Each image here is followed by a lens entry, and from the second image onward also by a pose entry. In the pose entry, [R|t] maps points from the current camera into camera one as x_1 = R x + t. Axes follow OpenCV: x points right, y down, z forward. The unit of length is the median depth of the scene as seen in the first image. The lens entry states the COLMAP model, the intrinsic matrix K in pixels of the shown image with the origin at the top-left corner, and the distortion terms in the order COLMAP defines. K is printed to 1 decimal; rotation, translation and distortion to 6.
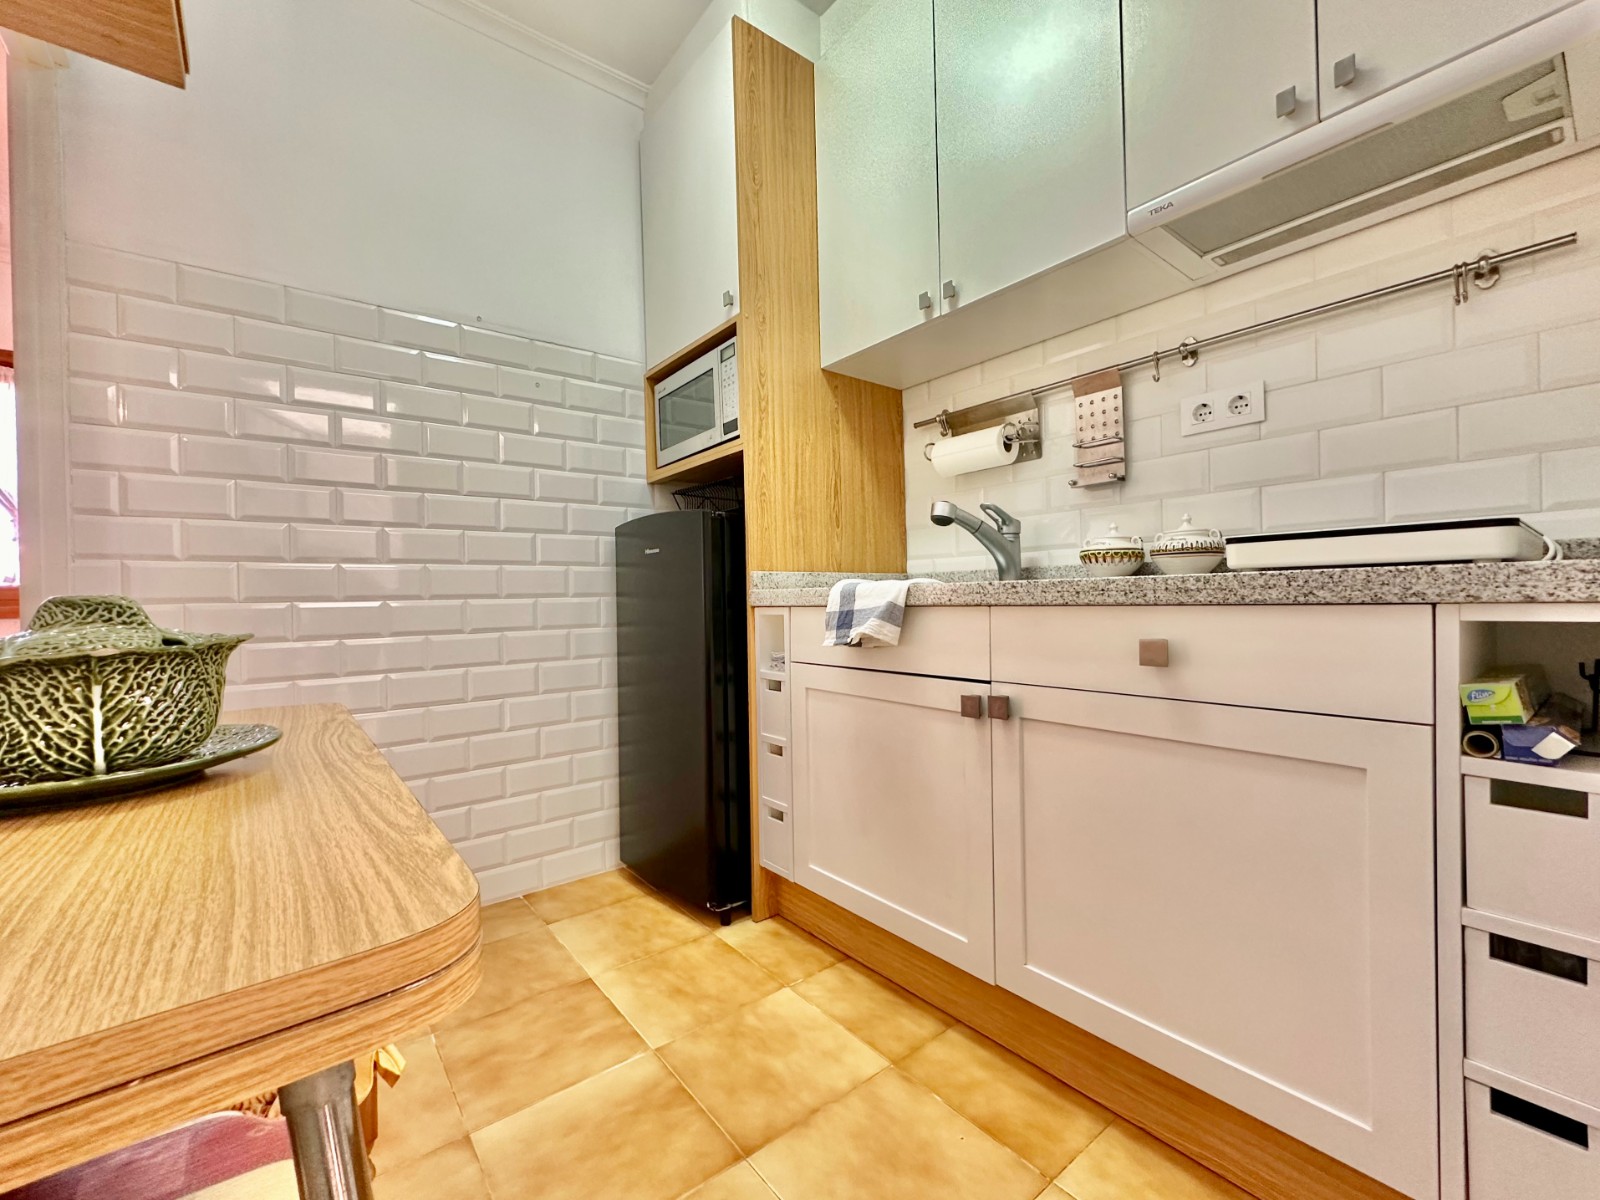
lens RADIAL K [[669.4, 0, 799.5], [0, 669.4, 598.6], [0, 0, 1]] dist [-0.000960, 0.000198]
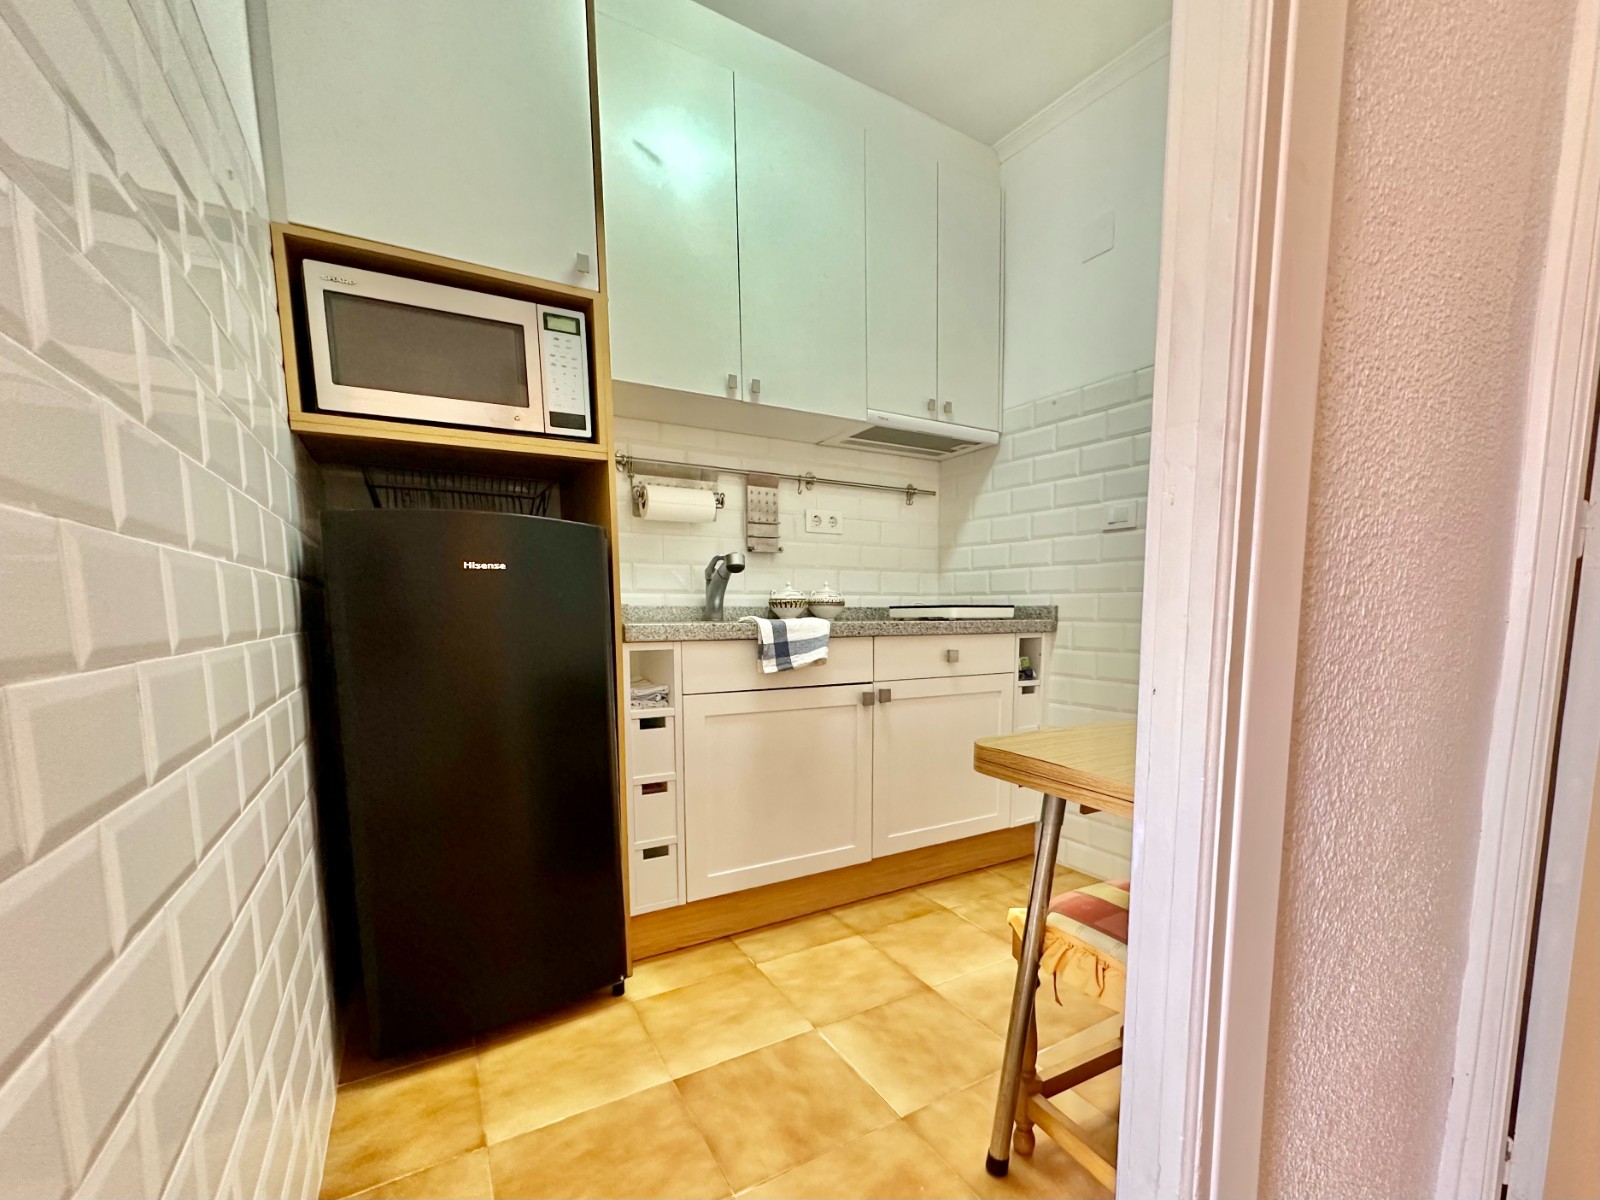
lens RADIAL K [[694.5, 0, 845.9], [0, 694.5, 690.2], [0, 0, 1]] dist [-0.002279, -0.000223]
pose [[0.113758, -0.093804, 0.989070, -1.086006], [-0.000240, 0.995530, 0.094445, -0.014043], [-0.993508, -0.010981, 0.113227, 0.664379]]
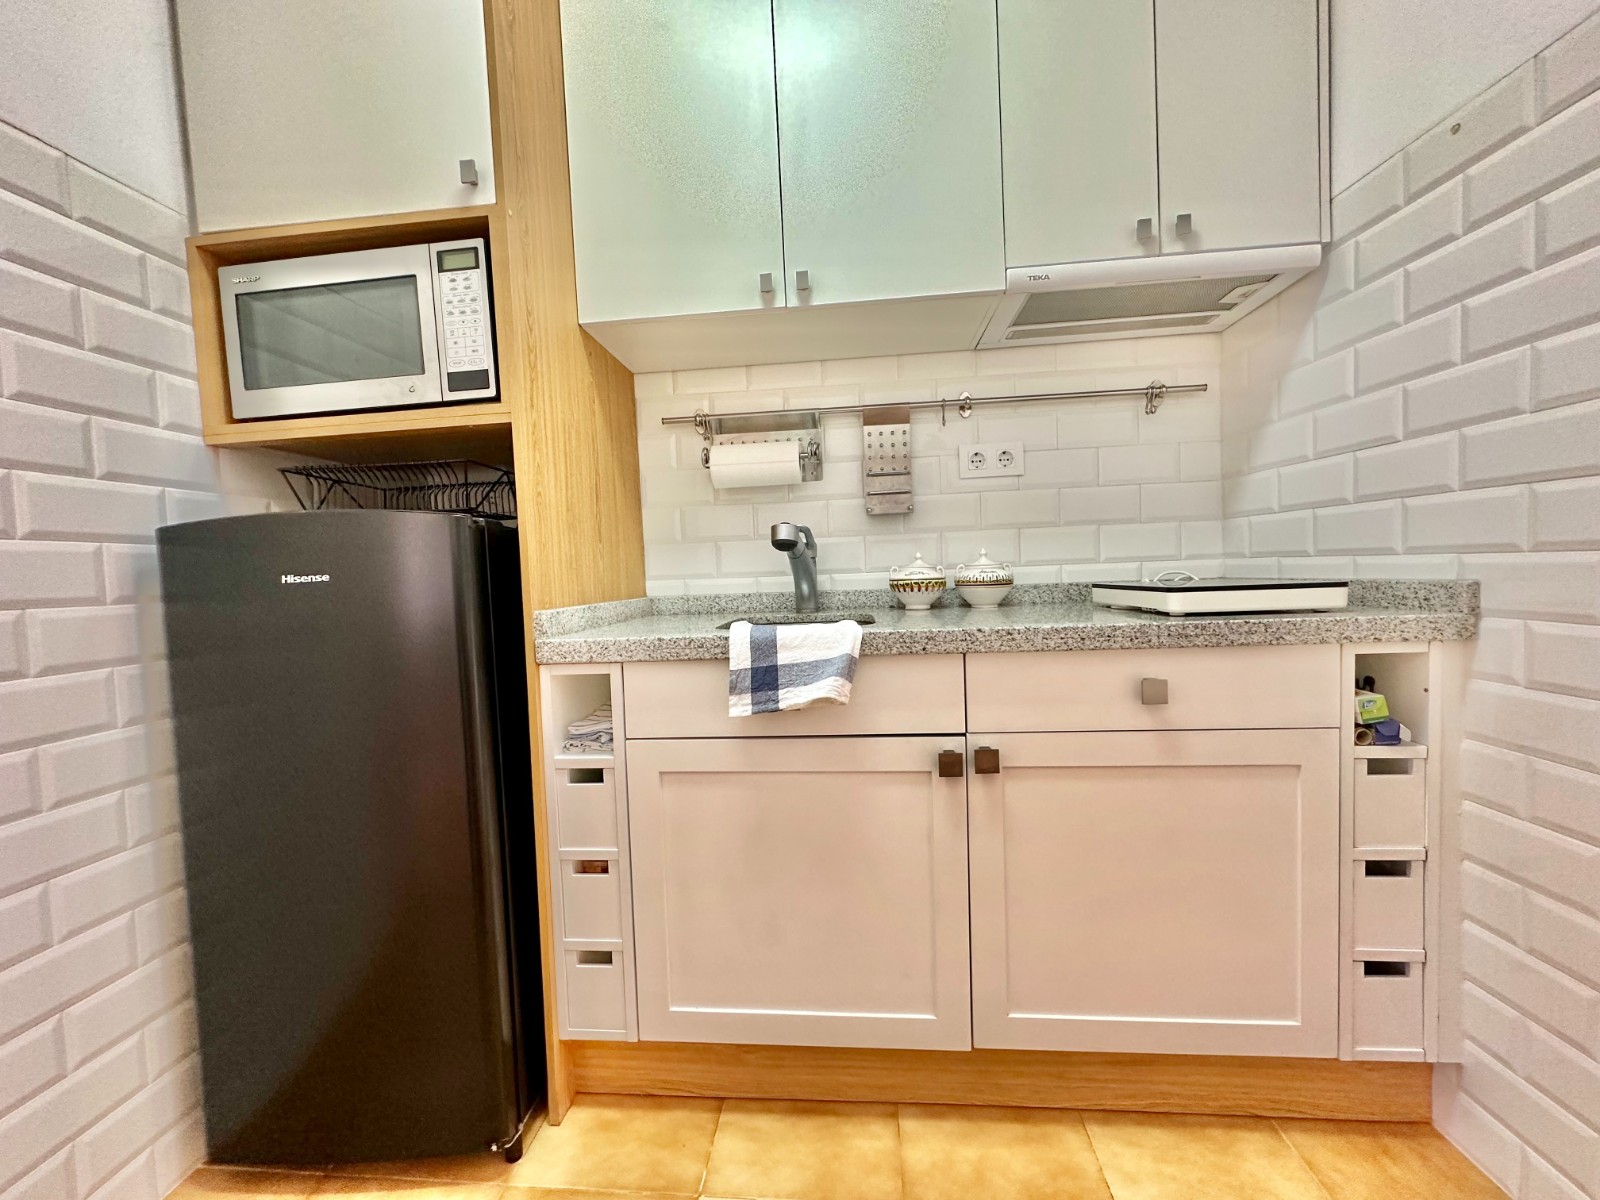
lens RADIAL K [[635.0, 0, 799.0], [0, 635.0, 598.4], [0, 0, 1]] dist [0.000707, 0.000019]
pose [[0.689879, -0.039739, 0.722833, -0.385059], [0.025335, 0.999206, 0.030753, -0.073876], [-0.723481, -0.002903, 0.690338, 0.425282]]
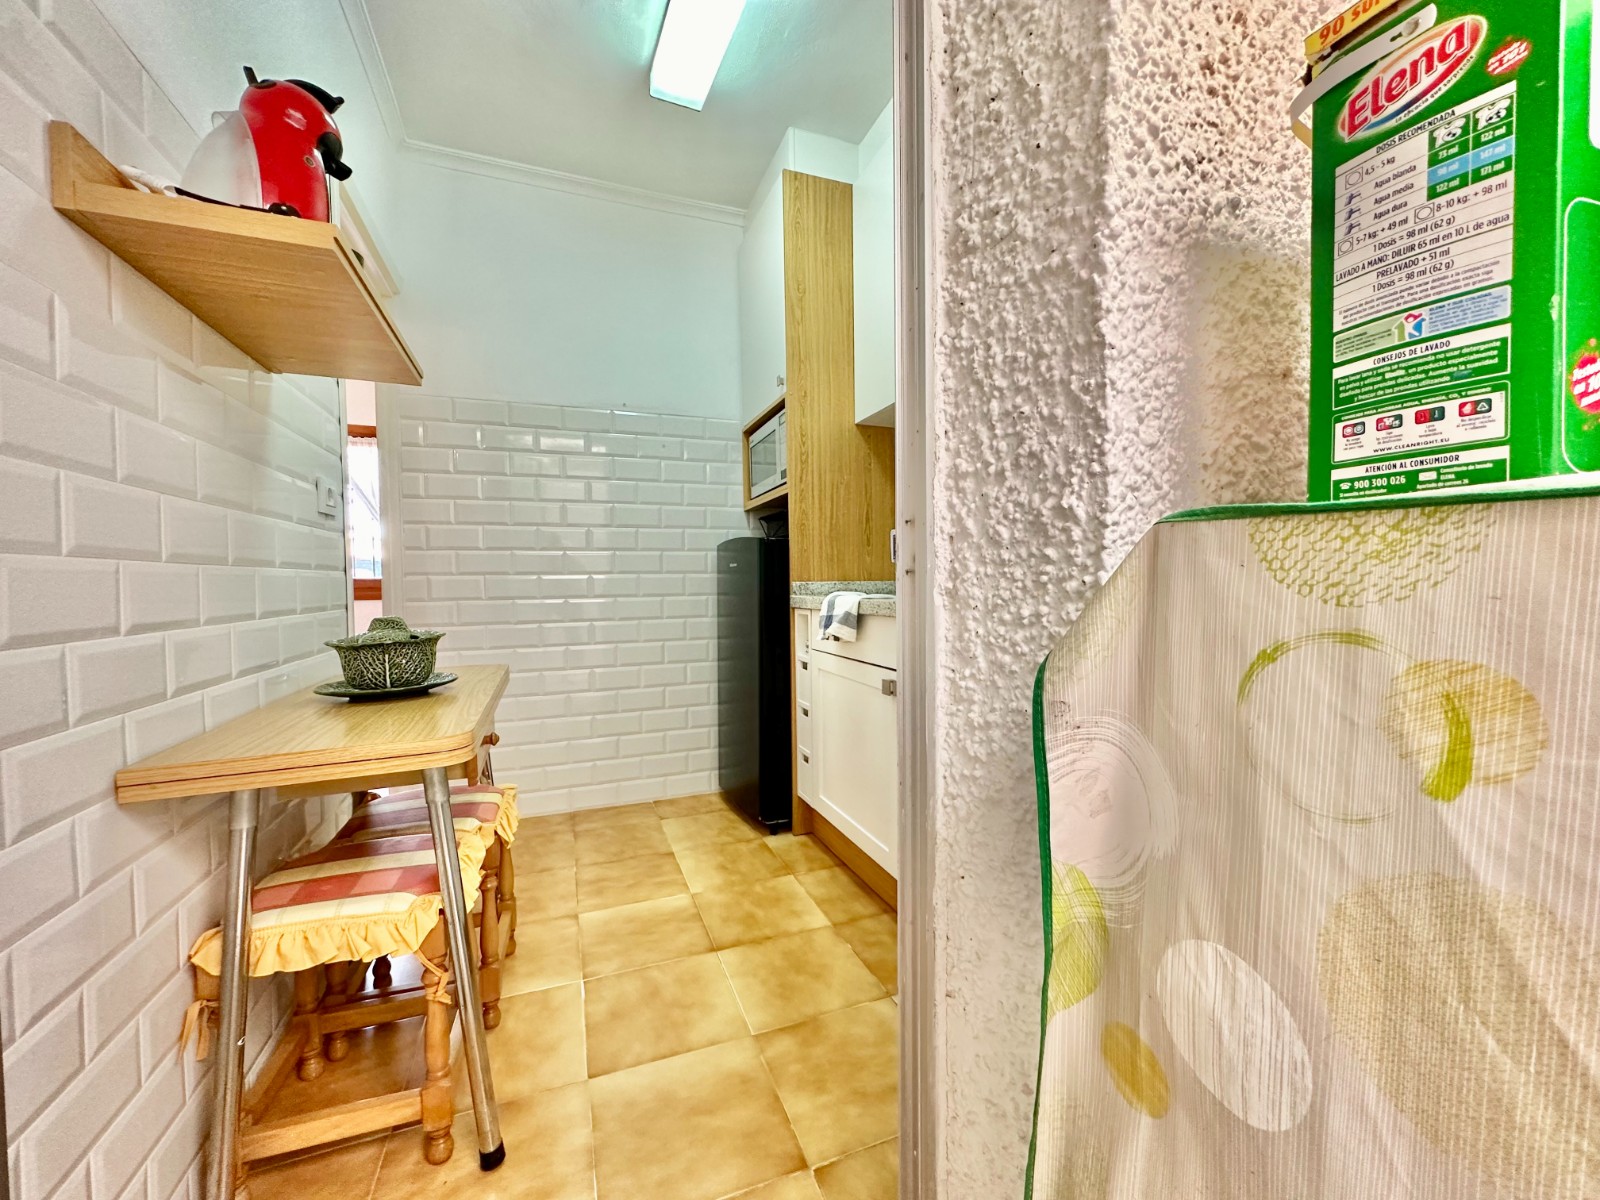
lens RADIAL K [[635.0, 0, 799.0], [0, 635.0, 598.4], [0, 0, 1]] dist [0.000707, 0.000019]
pose [[0.955179, 0.016753, -0.295555, 0.364514], [-0.007807, 0.999476, 0.031421, -0.053398], [0.295926, -0.027705, 0.954809, -0.265873]]
